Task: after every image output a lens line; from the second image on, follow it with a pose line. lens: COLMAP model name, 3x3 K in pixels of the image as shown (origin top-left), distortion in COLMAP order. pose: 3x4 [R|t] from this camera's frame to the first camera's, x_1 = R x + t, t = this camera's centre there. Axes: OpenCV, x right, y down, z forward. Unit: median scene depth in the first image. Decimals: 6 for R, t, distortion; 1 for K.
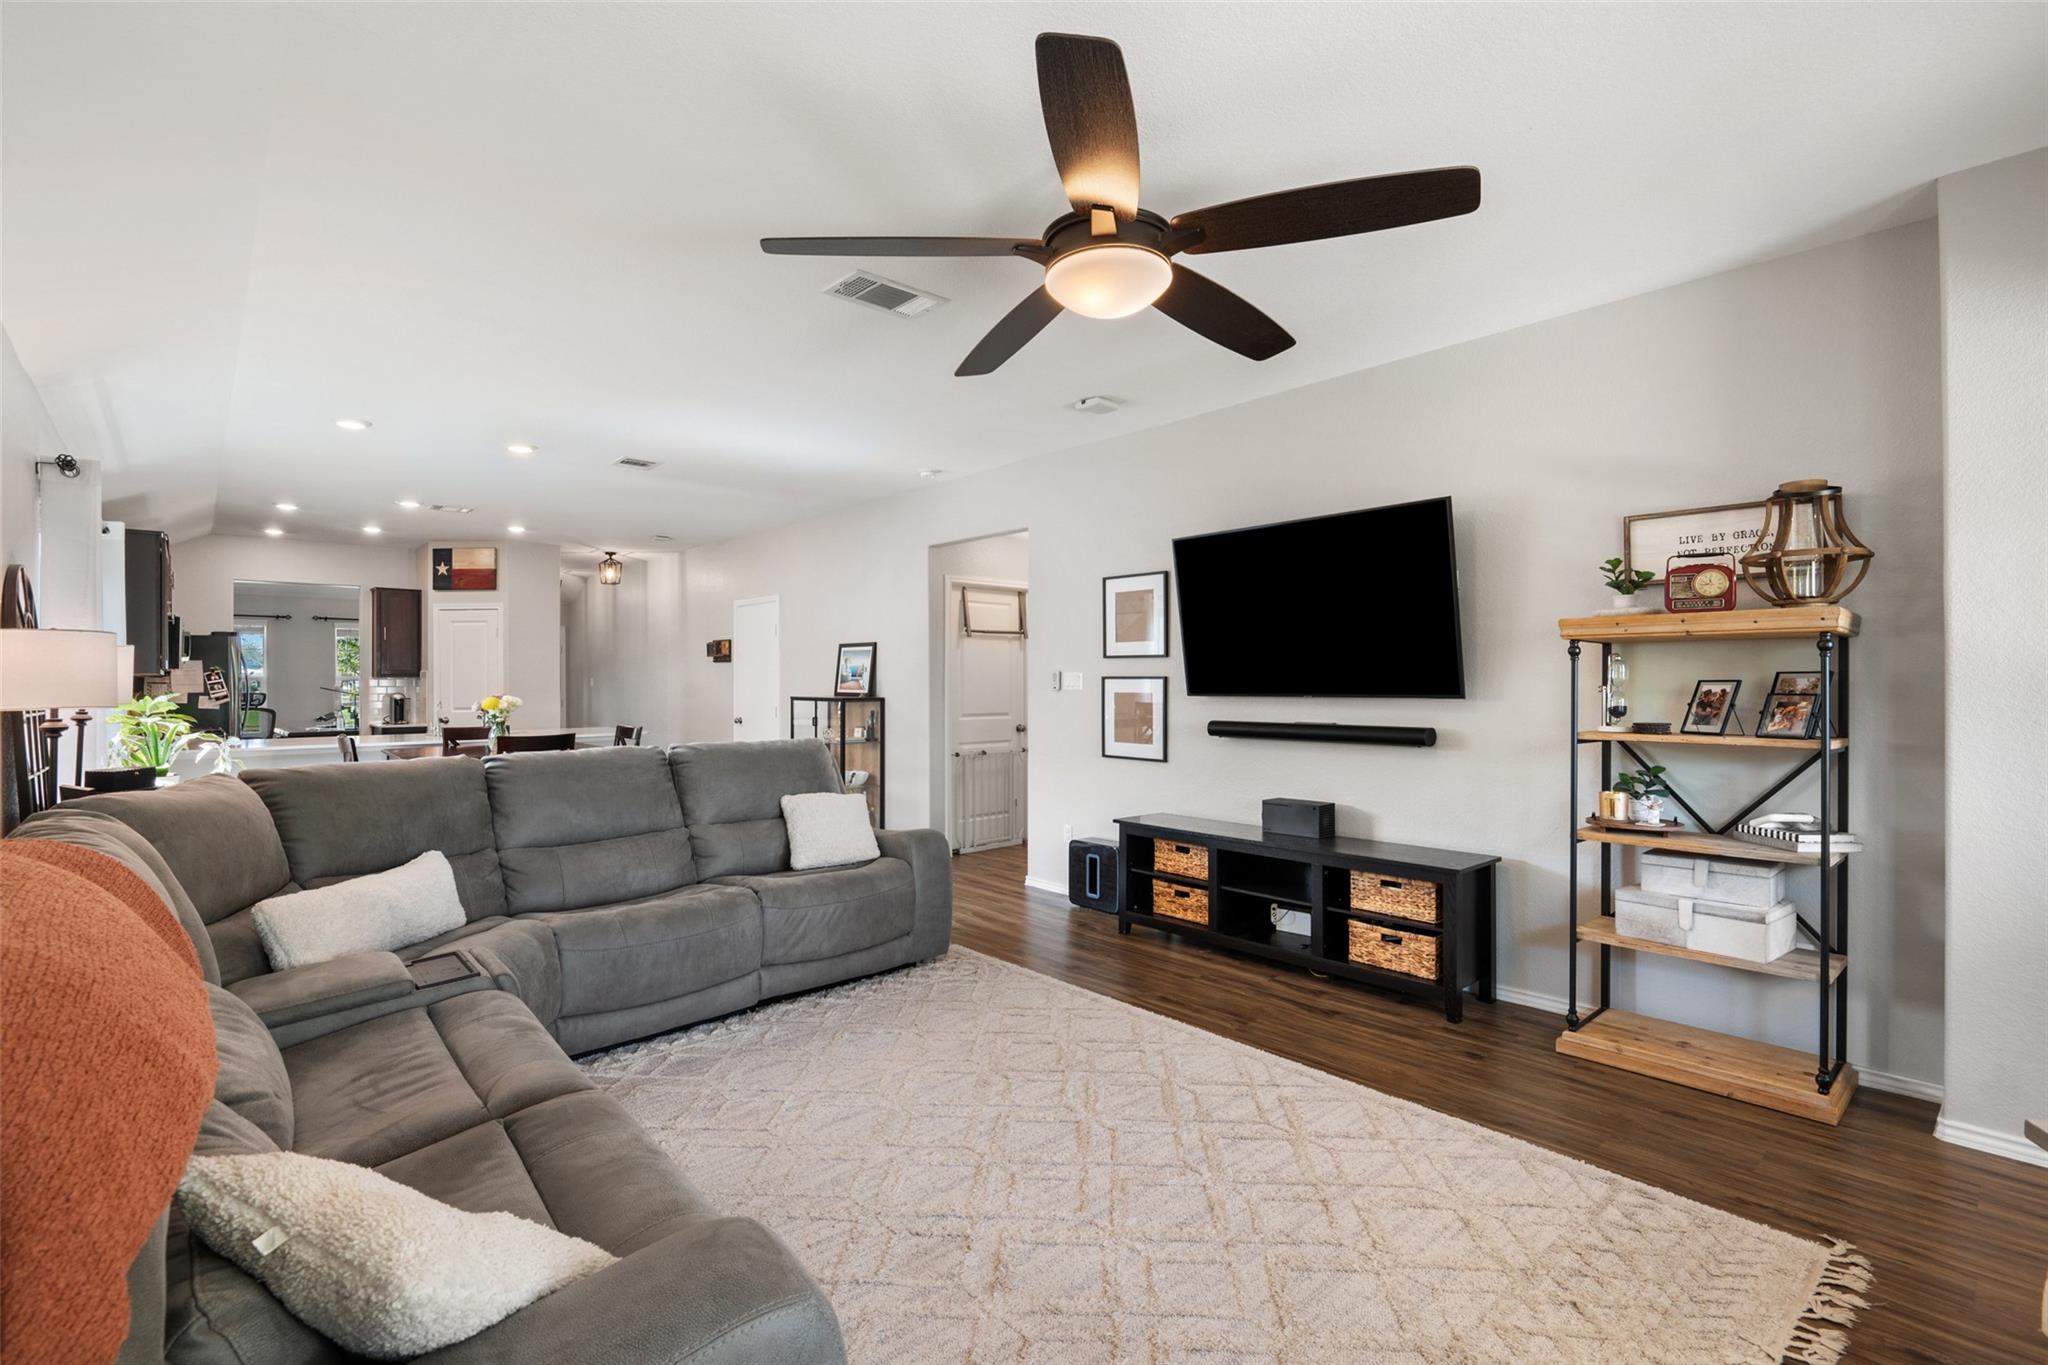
lens RADIAL K [[933.5, 0, 1023.0], [0, 933.5, 681.7], [0, 0, 1]] dist [0.003227, -0.007626]
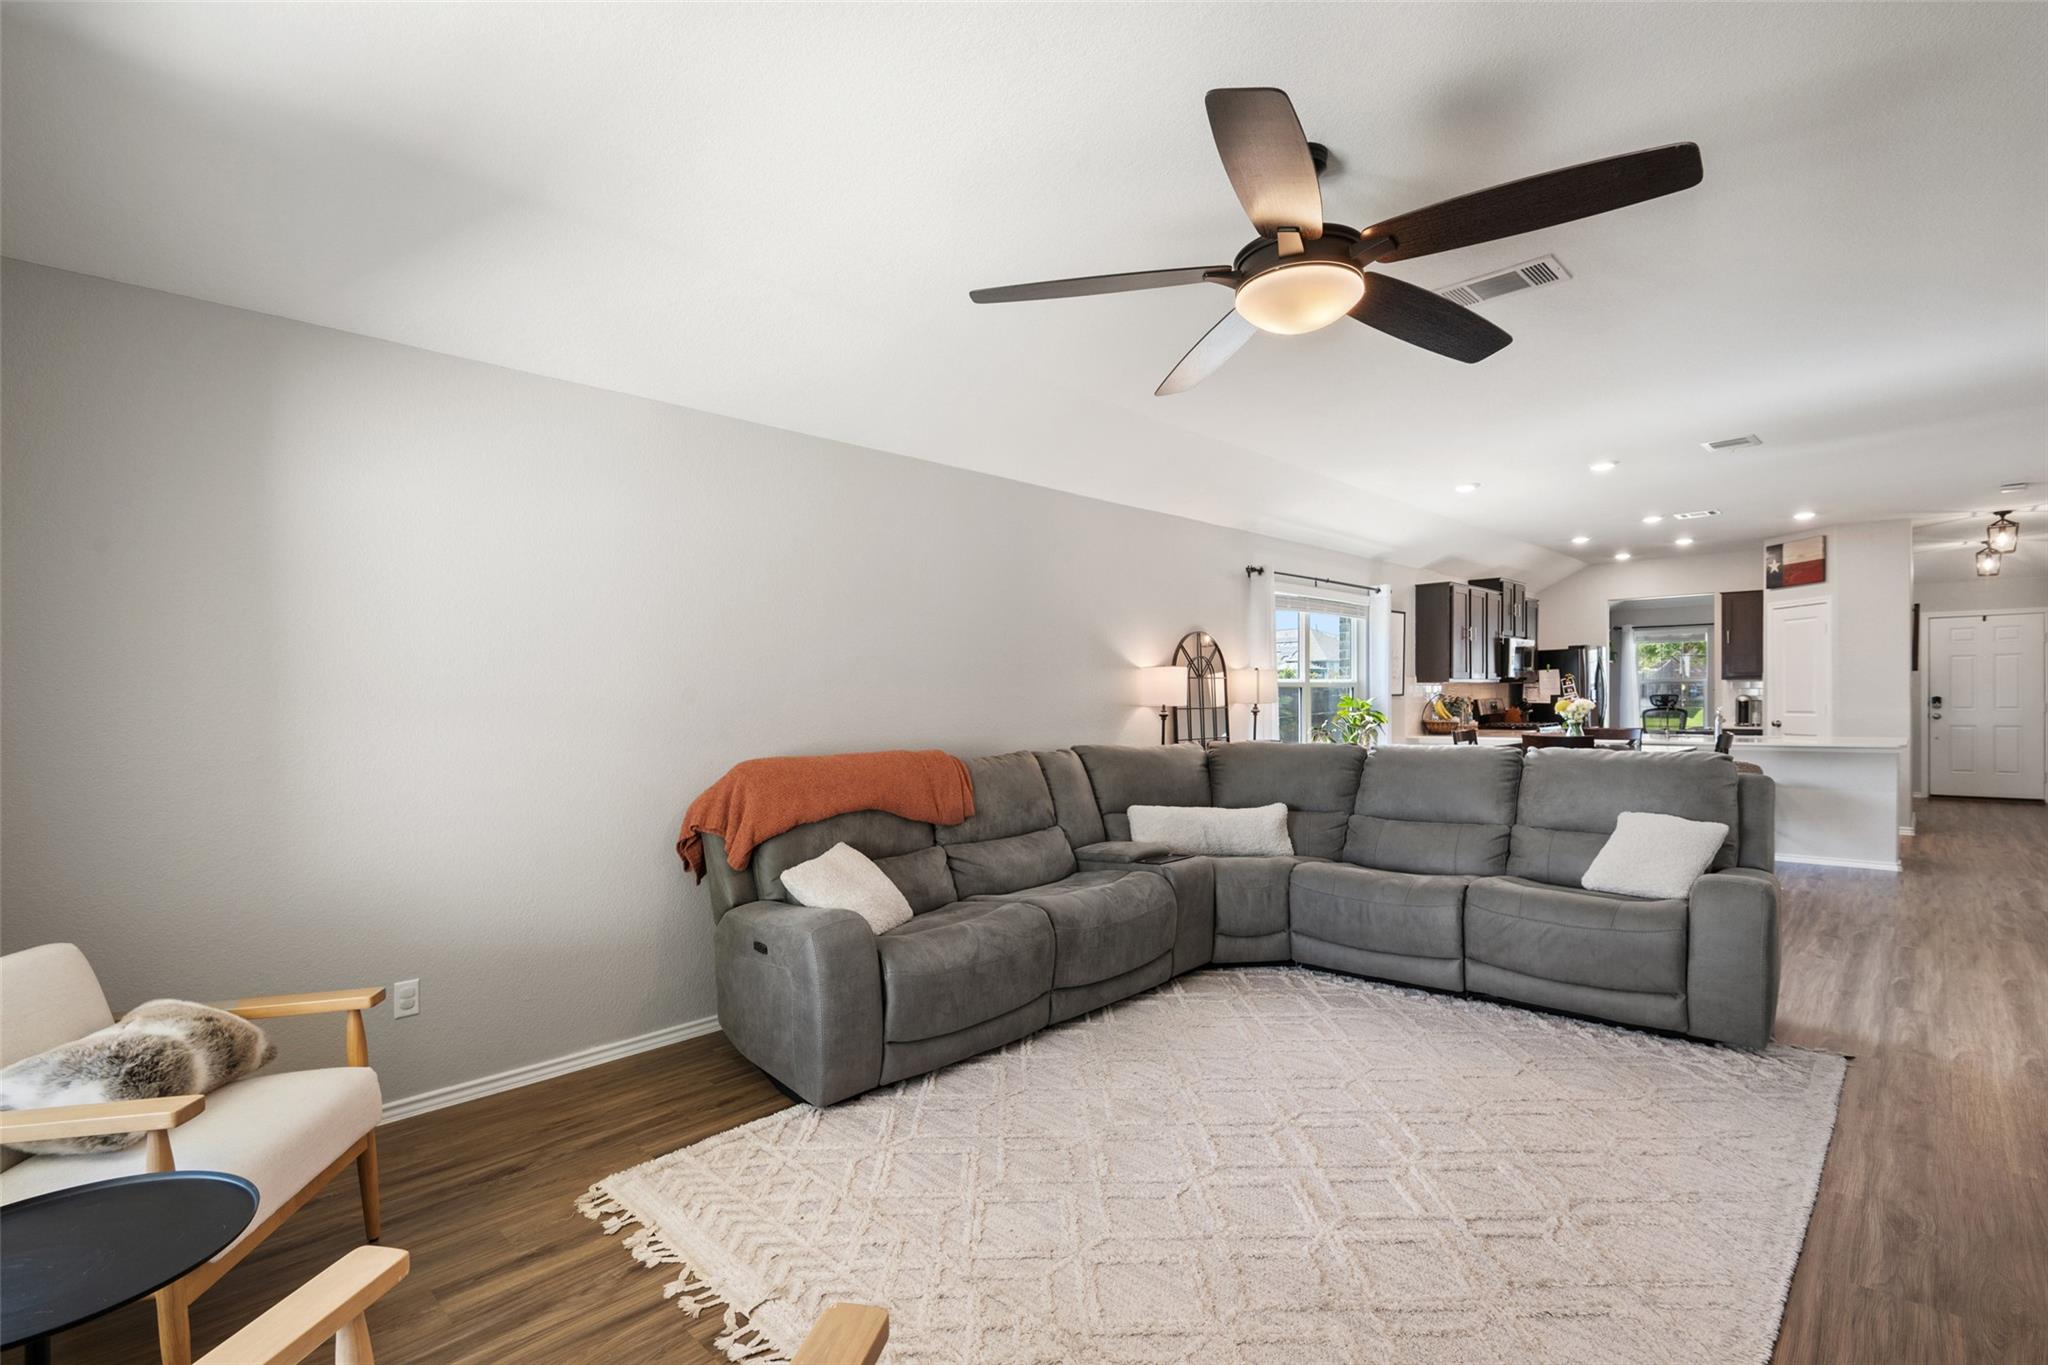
lens RADIAL K [[933.5, 0, 1036.0], [0, 933.5, 711.2], [0, 0, 1]] dist [0.003227, -0.007626]
pose [[0.073003, 0.020645, -0.997118, 0.370082], [0.013264, 0.999677, 0.021669, -0.003015], [0.997244, -0.014808, 0.072705, 0.220665]]
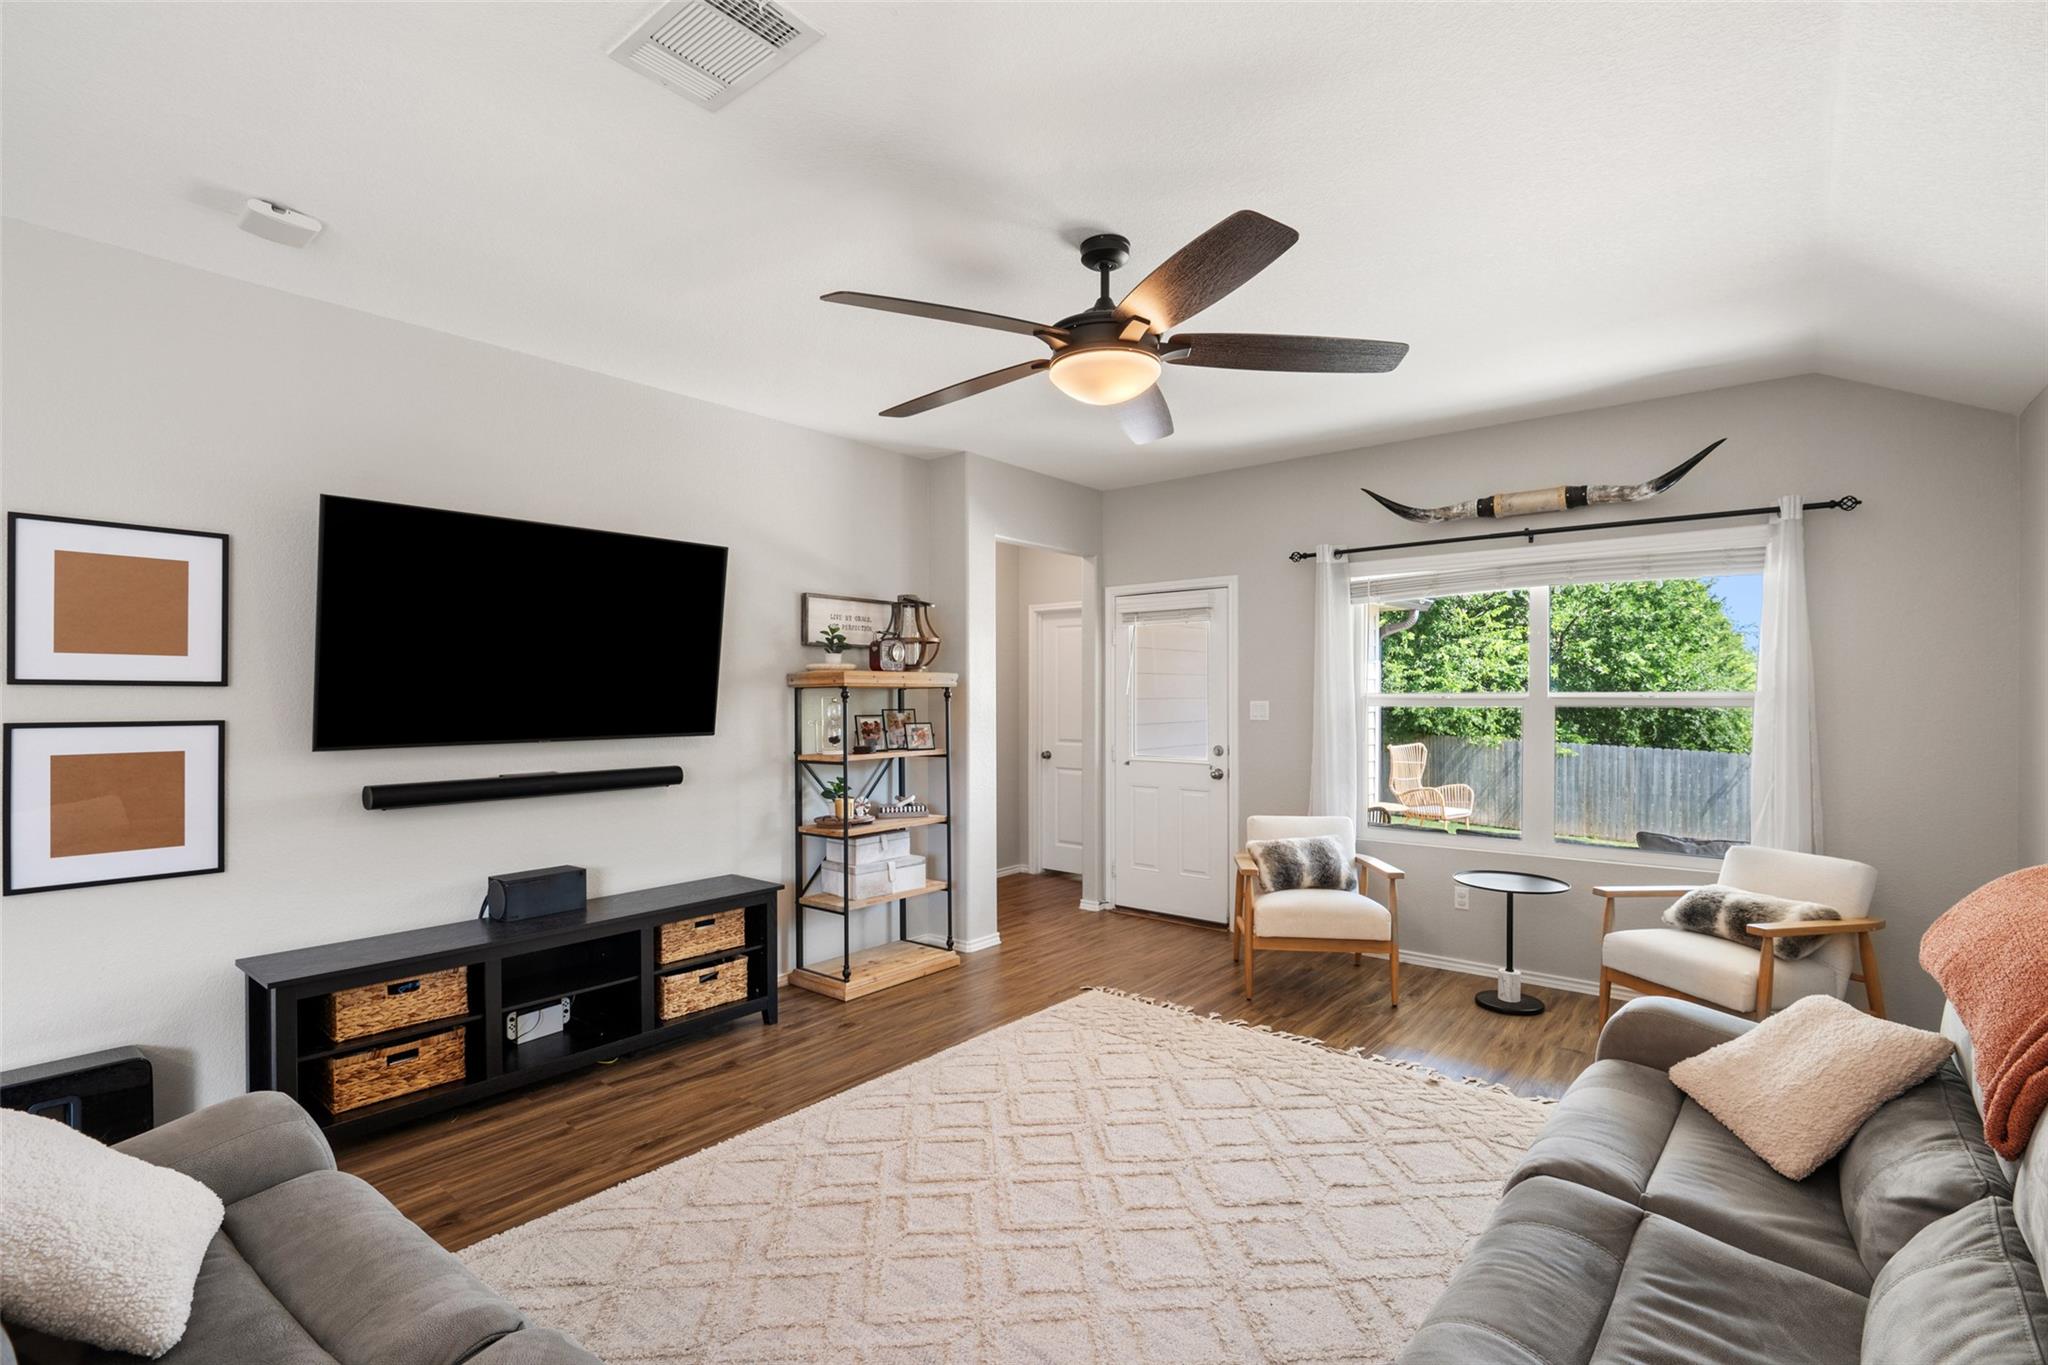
lens RADIAL K [[933.5, 0, 1028.0], [0, 933.5, 702.6], [0, 0, 1]] dist [0.003227, -0.007626]
pose [[-0.151891, -0.005665, 0.988381, -0.342770], [0.002643, 0.999978, 0.006138, -0.013341], [-0.988394, 0.003545, -0.151873, 0.429103]]
